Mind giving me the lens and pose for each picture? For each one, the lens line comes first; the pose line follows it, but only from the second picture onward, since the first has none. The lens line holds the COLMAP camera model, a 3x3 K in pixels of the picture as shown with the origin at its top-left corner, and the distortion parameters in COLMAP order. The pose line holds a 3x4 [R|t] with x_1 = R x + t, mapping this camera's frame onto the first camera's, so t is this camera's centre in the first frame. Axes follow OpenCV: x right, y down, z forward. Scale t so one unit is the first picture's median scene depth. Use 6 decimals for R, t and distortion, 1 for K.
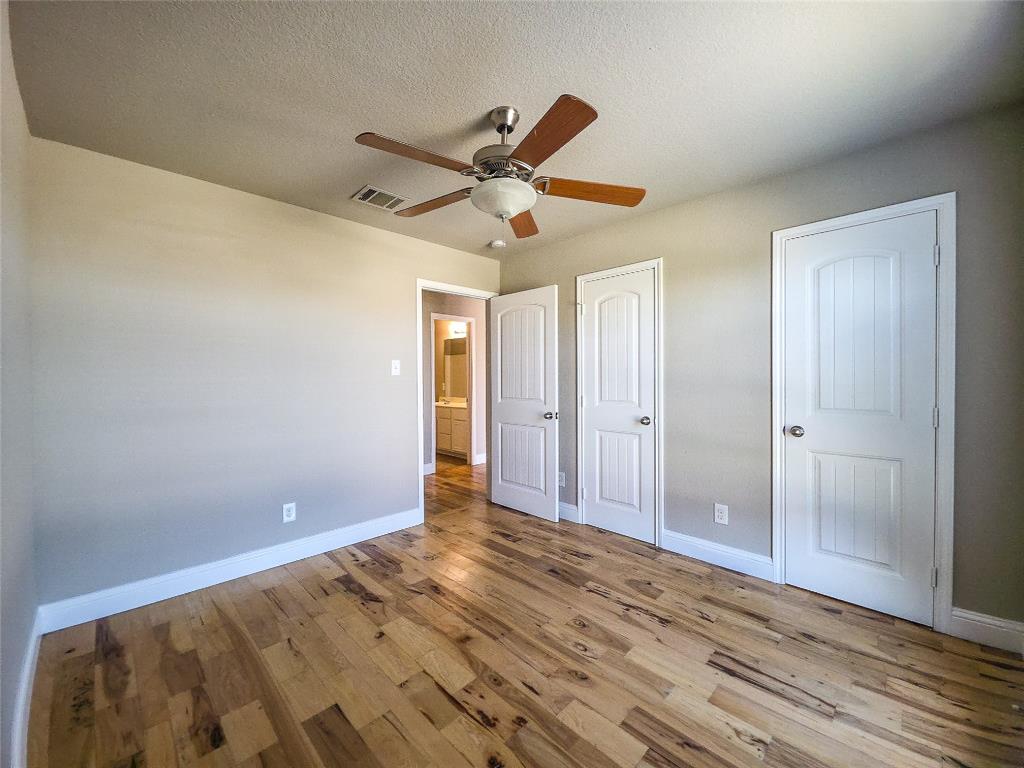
lens RADIAL K [[405.3, 0, 512.0], [0, 405.3, 379.6], [0, 0, 1]] dist [-0.002381, -0.000763]
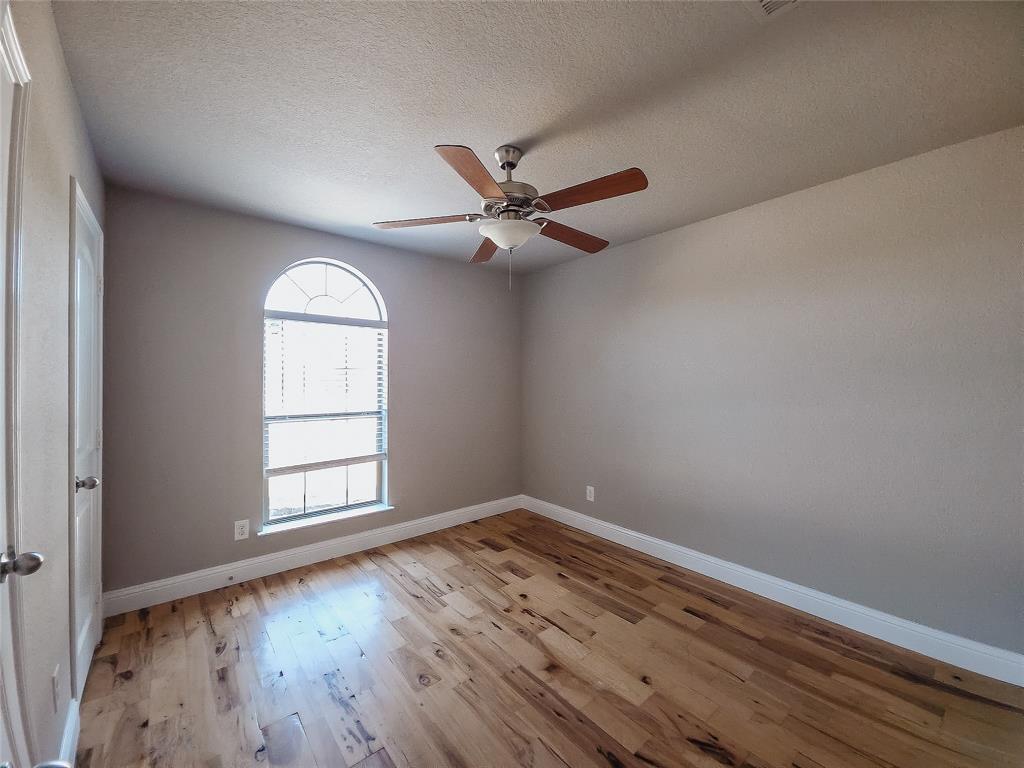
lens RADIAL K [[405.3, 0, 512.2], [0, 405.3, 382.2], [0, 0, 1]] dist [-0.002381, -0.000763]
pose [[-0.995904, 0.009364, 0.089928, -0.128530], [0.009981, 0.999930, 0.006418, -0.058134], [-0.089861, 0.007289, -0.995928, 2.191508]]
